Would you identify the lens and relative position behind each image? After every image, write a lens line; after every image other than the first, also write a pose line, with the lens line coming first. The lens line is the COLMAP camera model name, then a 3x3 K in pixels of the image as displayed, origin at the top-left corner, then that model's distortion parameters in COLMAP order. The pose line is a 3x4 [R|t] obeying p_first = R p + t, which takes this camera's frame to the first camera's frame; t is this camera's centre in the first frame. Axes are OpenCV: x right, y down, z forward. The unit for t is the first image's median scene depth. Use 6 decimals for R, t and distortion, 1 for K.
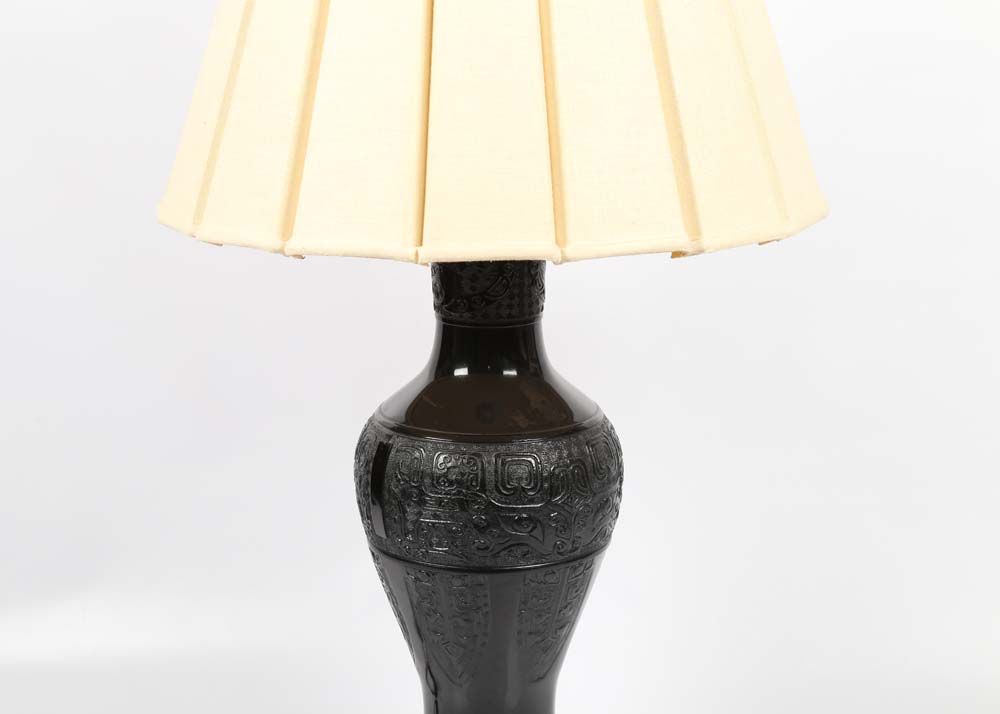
lens RADIAL K [[2221.3, 0, 500.0], [0, 2221.3, 357.0], [0, 0, 1]] dist [0.364584, -0.039895]
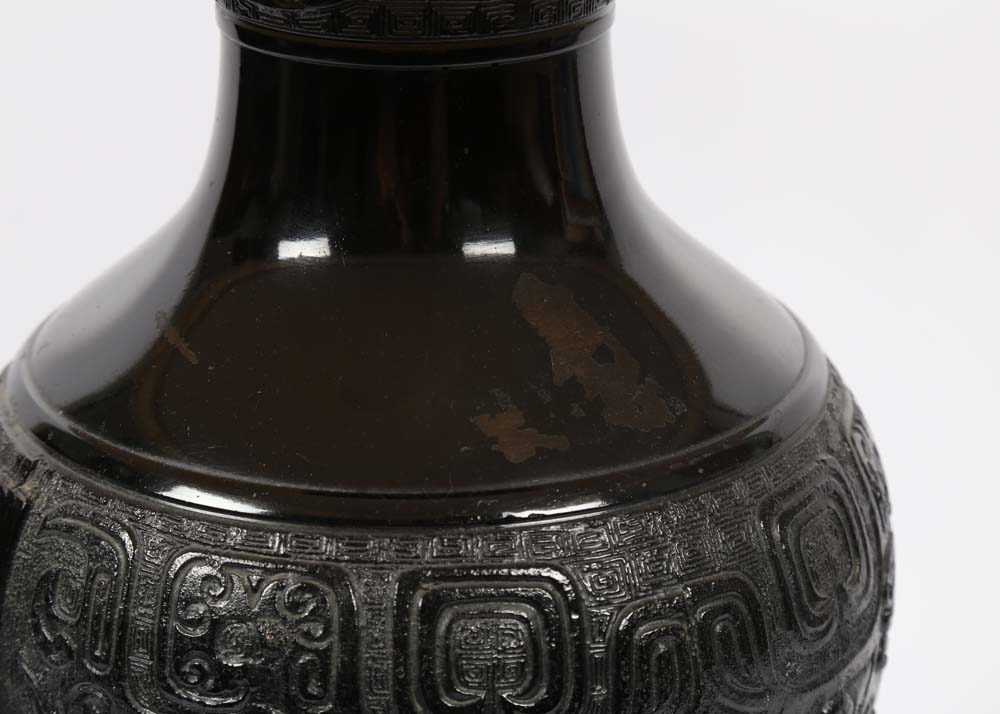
lens RADIAL K [[2493.2, 0, 500.0], [0, 2493.2, 357.0], [0, 0, 1]] dist [0.143035, 0.445365]
pose [[0.996962, 0.022937, -0.074437, 0.029773], [-0.011643, 0.988806, 0.148749, -0.023317], [0.077016, -0.147431, 0.986069, 0.712238]]
